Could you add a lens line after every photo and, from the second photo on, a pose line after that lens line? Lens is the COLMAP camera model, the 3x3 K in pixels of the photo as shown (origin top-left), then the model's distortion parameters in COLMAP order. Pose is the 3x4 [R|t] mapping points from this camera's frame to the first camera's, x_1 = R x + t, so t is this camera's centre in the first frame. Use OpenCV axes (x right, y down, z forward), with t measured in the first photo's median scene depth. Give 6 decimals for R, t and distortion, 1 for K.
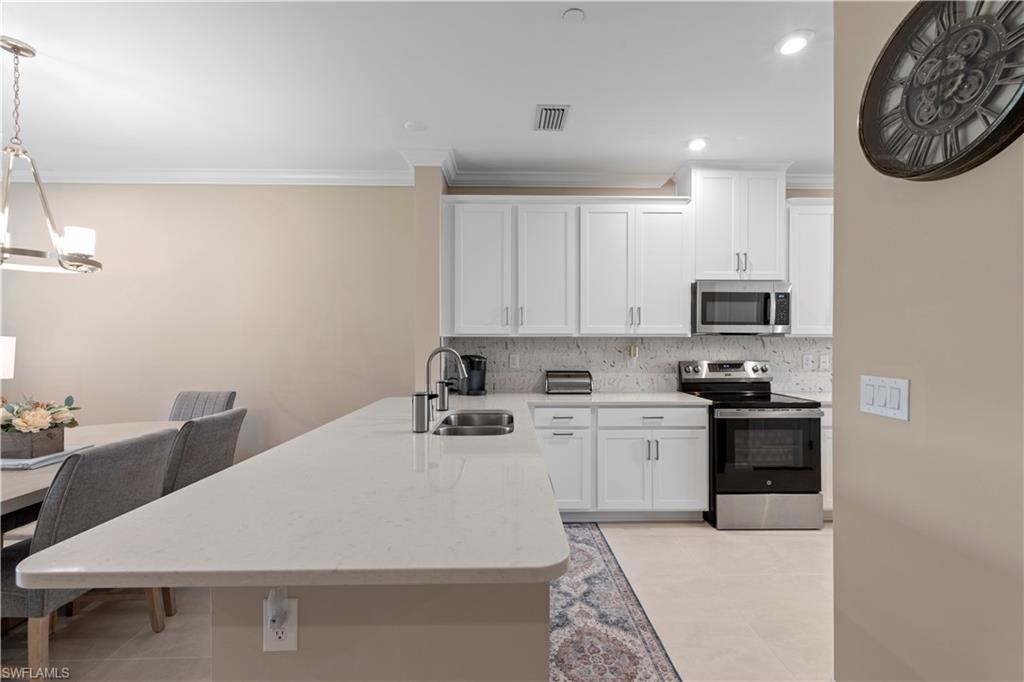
lens RADIAL K [[419.1, 0, 515.9], [0, 419.1, 343.1], [0, 0, 1]] dist [0.003527, -0.001736]
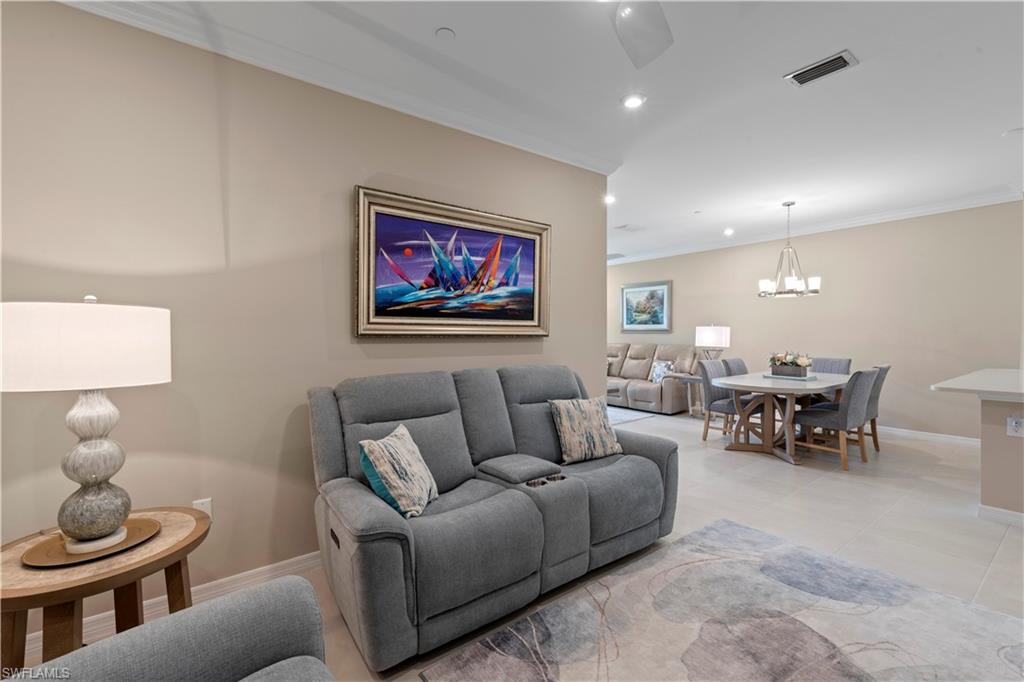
lens RADIAL K [[447.1, 0, 516.6], [0, 447.1, 344.1], [0, 0, 1]] dist [0.017593, 0.000260]
pose [[0.591229, 0.020509, -0.806243, -0.027215], [0.003749, 0.999596, 0.028176, 0.003693], [0.806495, -0.019682, 0.590913, -1.163568]]
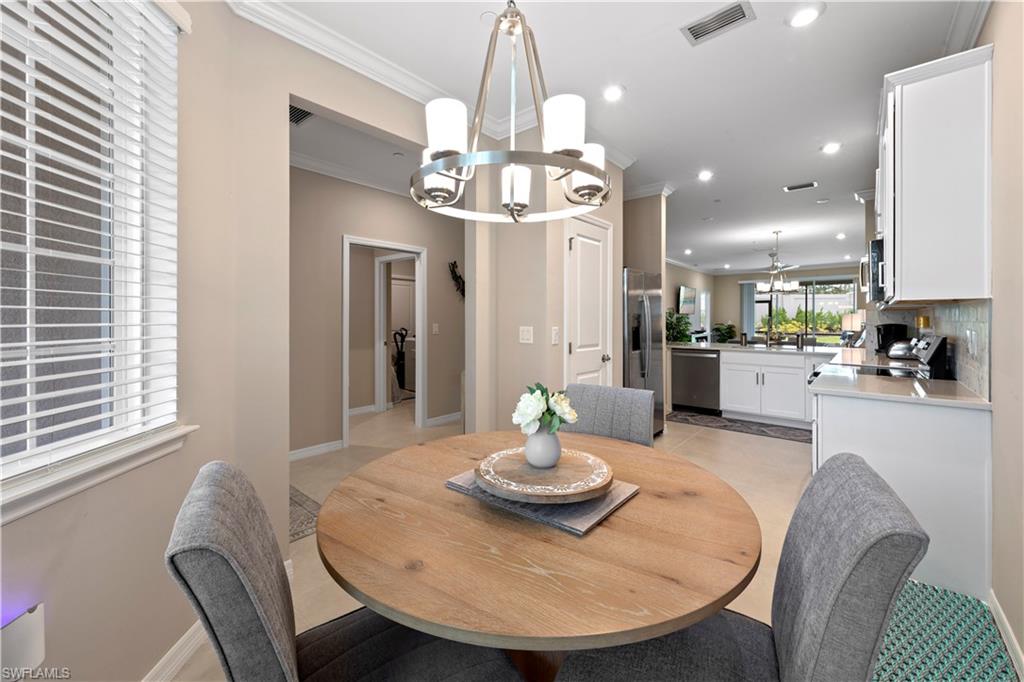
lens RADIAL K [[407.0, 0, 506.6], [0, 407.0, 320.6], [0, 0, 1]] dist [0.004451, -0.000313]
pose [[-0.680204, 0.004029, -0.733012, 1.912585], [0.001580, 0.999991, 0.004030, 0.013359], [0.733021, 0.001583, -0.680204, 1.111607]]
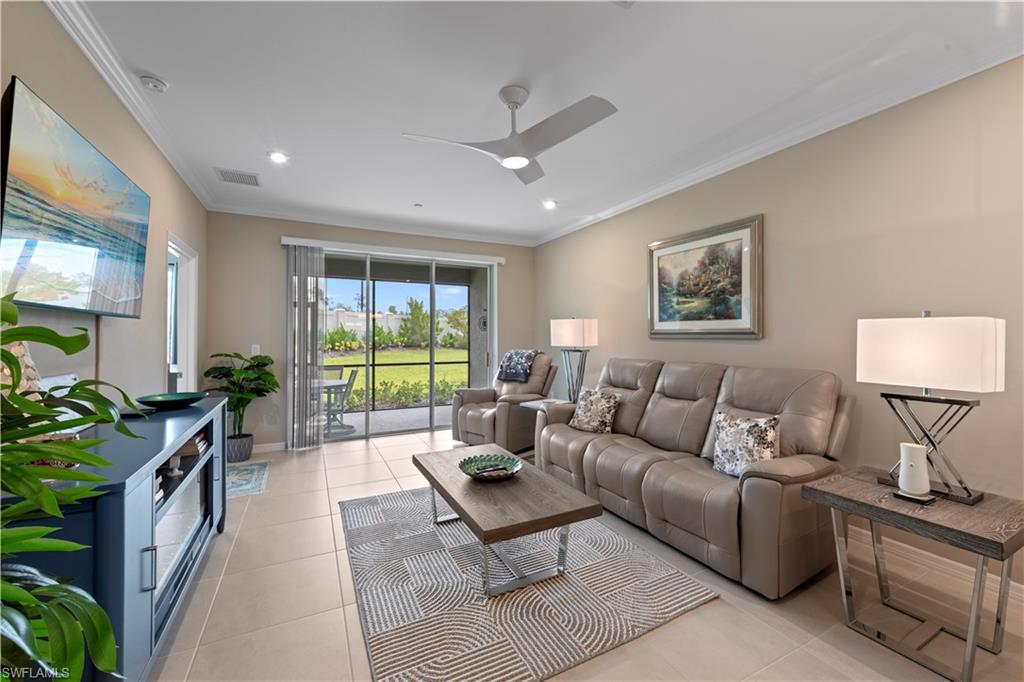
lens RADIAL K [[407.0, 0, 510.1], [0, 407.0, 333.7], [0, 0, 1]] dist [0.004451, -0.000313]
pose [[0.425739, -0.007444, -0.904815, -0.976986], [0.002459, 0.999972, -0.007070, 0.007905], [0.904843, 0.000785, 0.425746, 0.146825]]
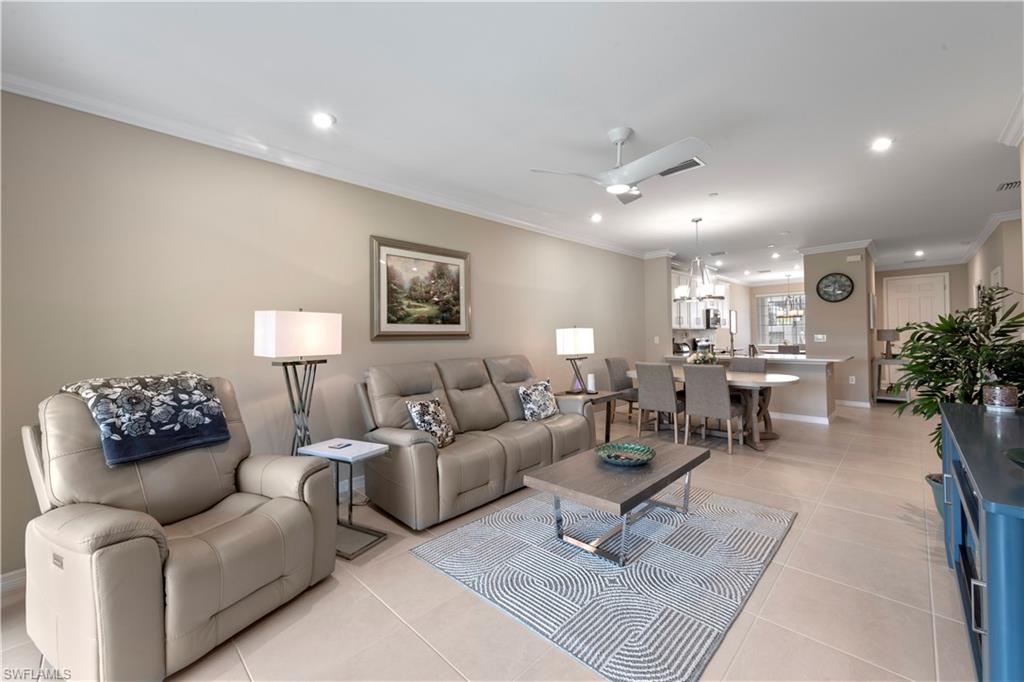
lens RADIAL K [[407.0, 0, 511.0], [0, 407.0, 333.9], [0, 0, 1]] dist [0.004451, -0.000313]
pose [[0.718810, -0.010368, 0.695130, -2.554772], [0.017594, 0.999840, -0.003280, 0.004431], [-0.694984, 0.014588, 0.718877, -0.013504]]
